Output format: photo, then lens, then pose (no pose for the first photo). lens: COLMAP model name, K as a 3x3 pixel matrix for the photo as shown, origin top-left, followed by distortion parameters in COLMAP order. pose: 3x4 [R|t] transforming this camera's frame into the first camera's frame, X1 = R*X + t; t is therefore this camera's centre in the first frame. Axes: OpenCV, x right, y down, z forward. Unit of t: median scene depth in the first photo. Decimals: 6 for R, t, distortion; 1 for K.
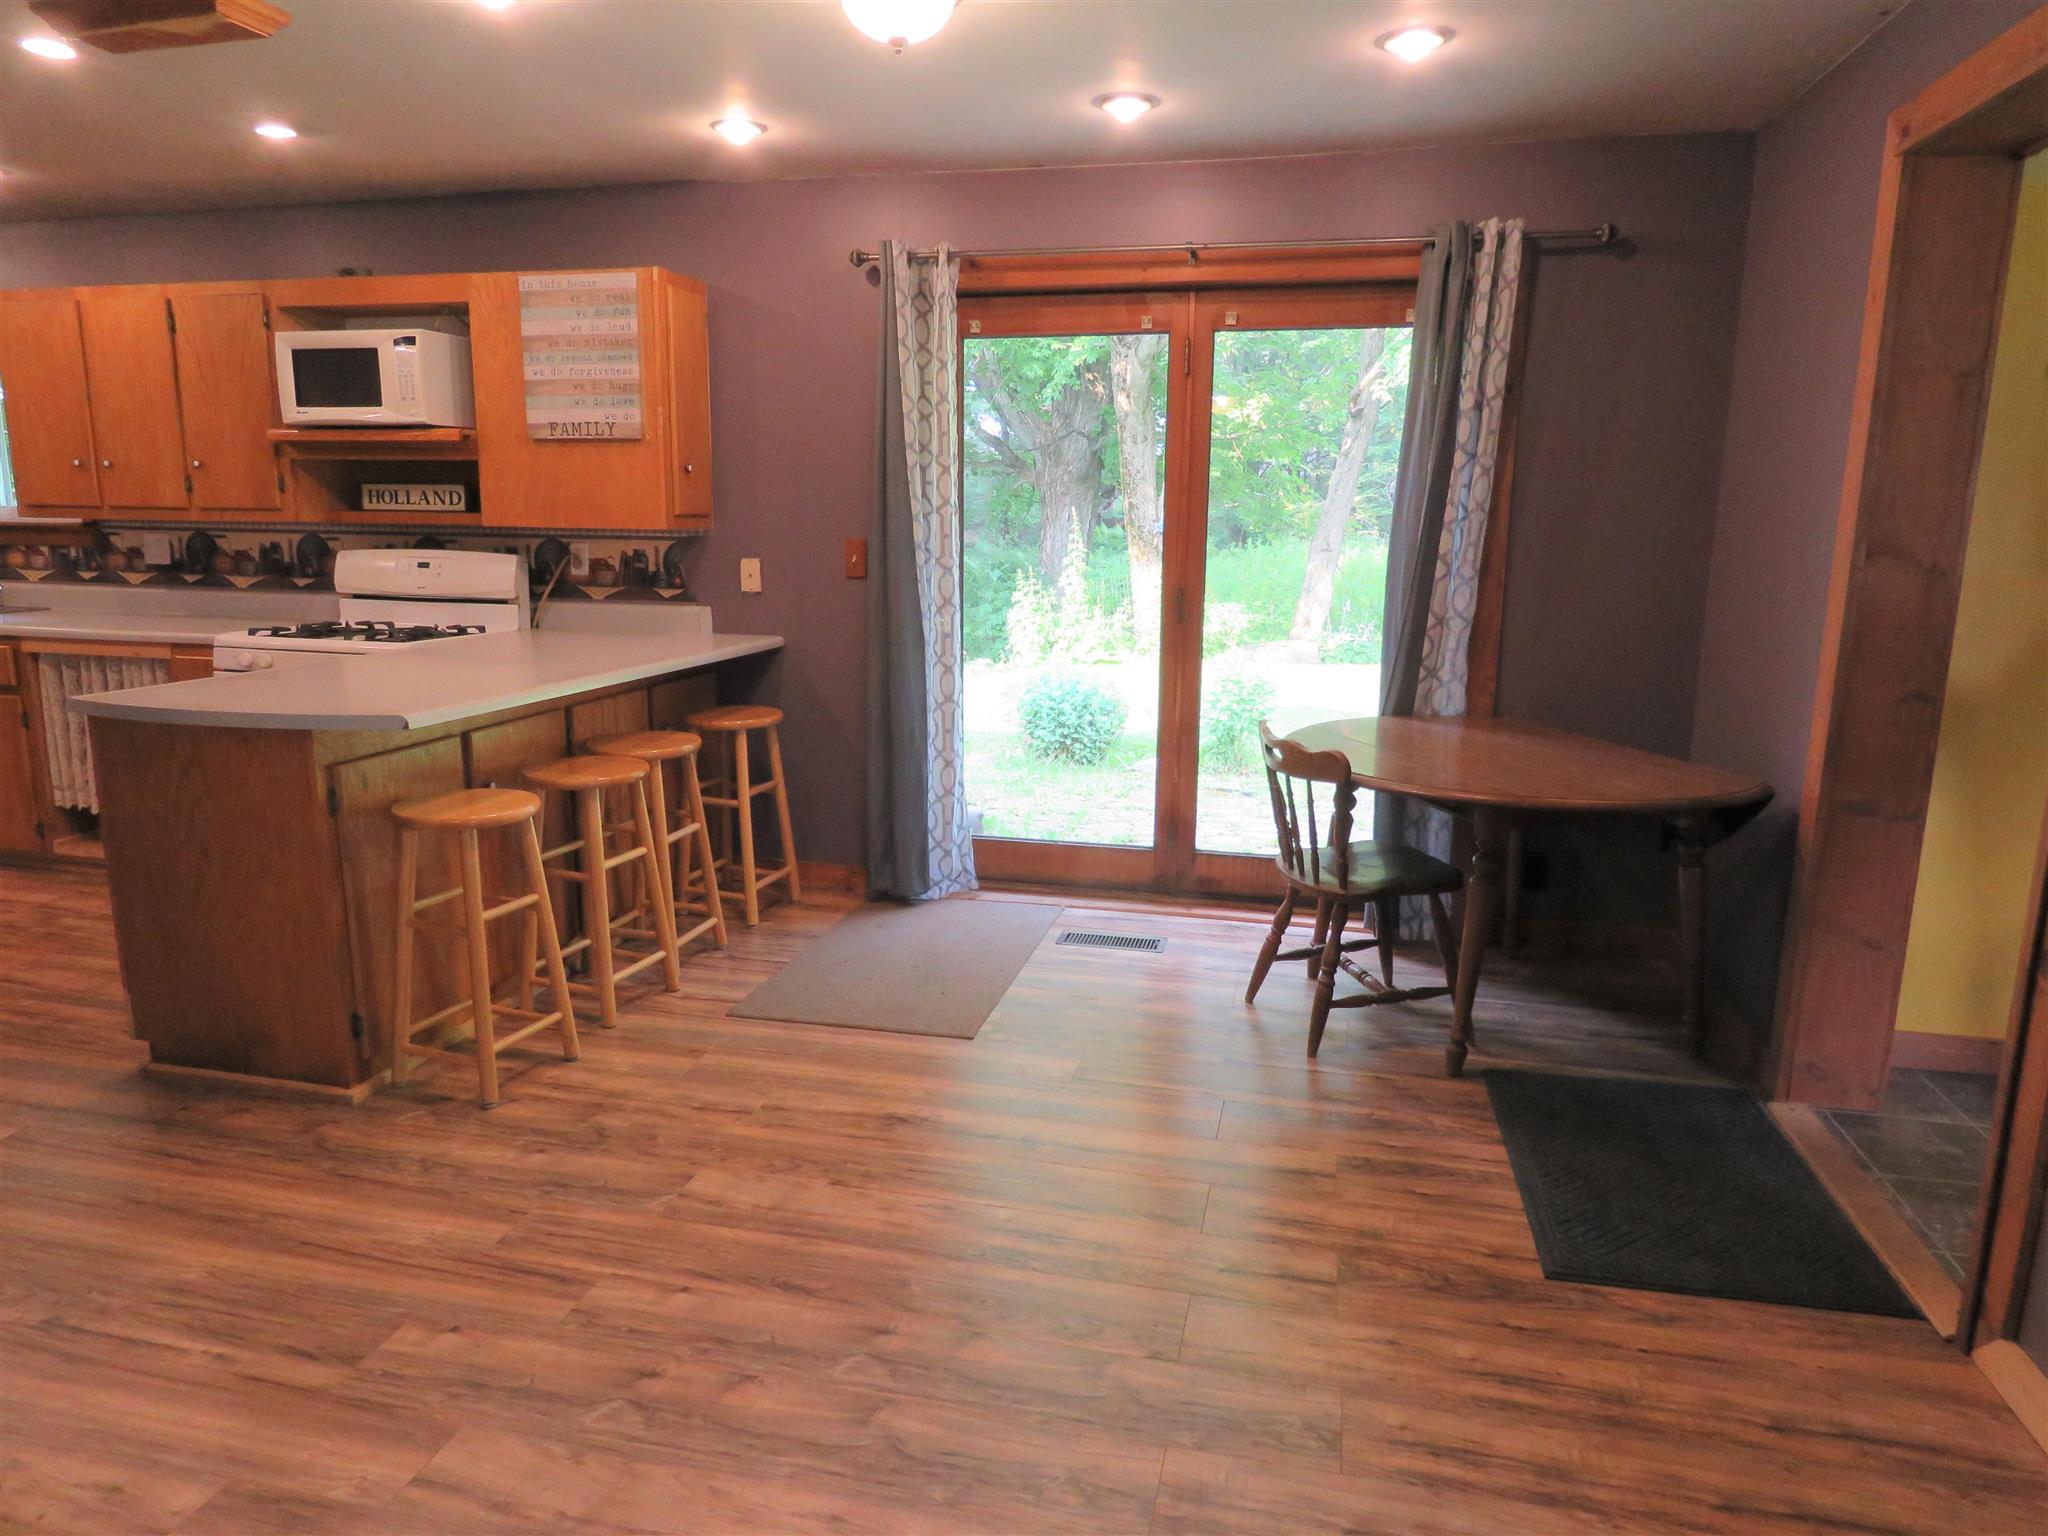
lens RADIAL K [[1313.7, 0, 1013.6], [0, 1313.7, 768.5], [0, 0, 1]] dist [-0.002038, -0.000600]
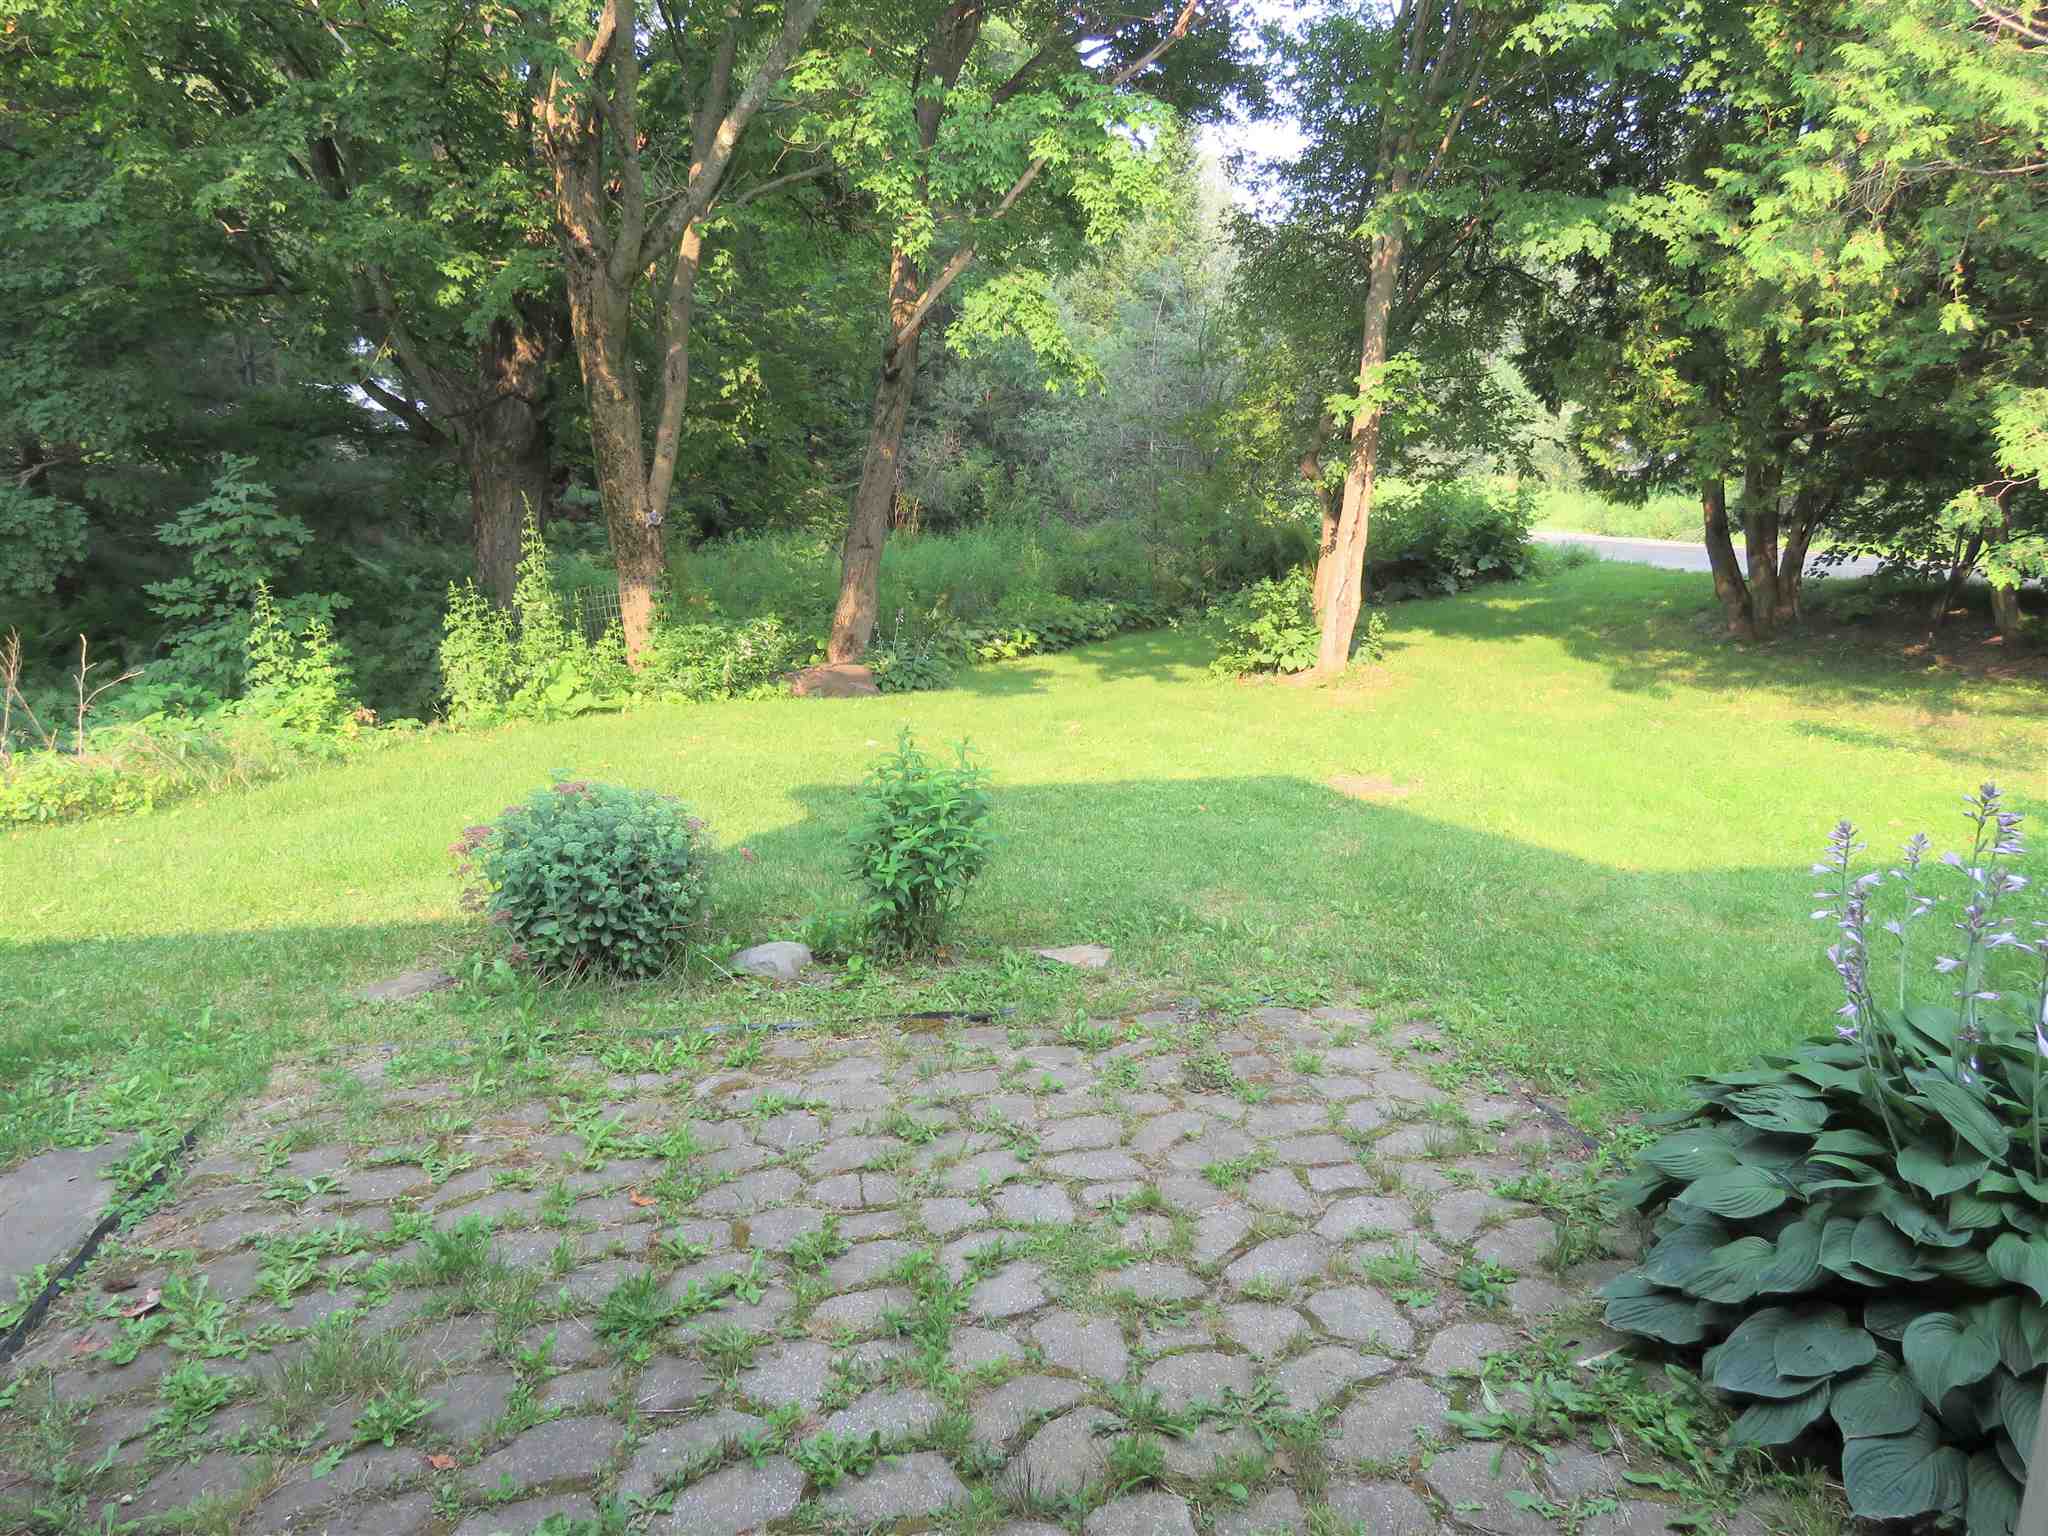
lens RADIAL K [[1313.7, 0, 1020.1], [0, 1313.7, 767.5], [0, 0, 1]] dist [-0.002038, -0.000600]
pose [[0.914409, -0.080758, 0.396655, -0.004263], [0.079140, 0.996653, 0.020473, -0.045436], [-0.396981, 0.012671, 0.917739, 0.253763]]
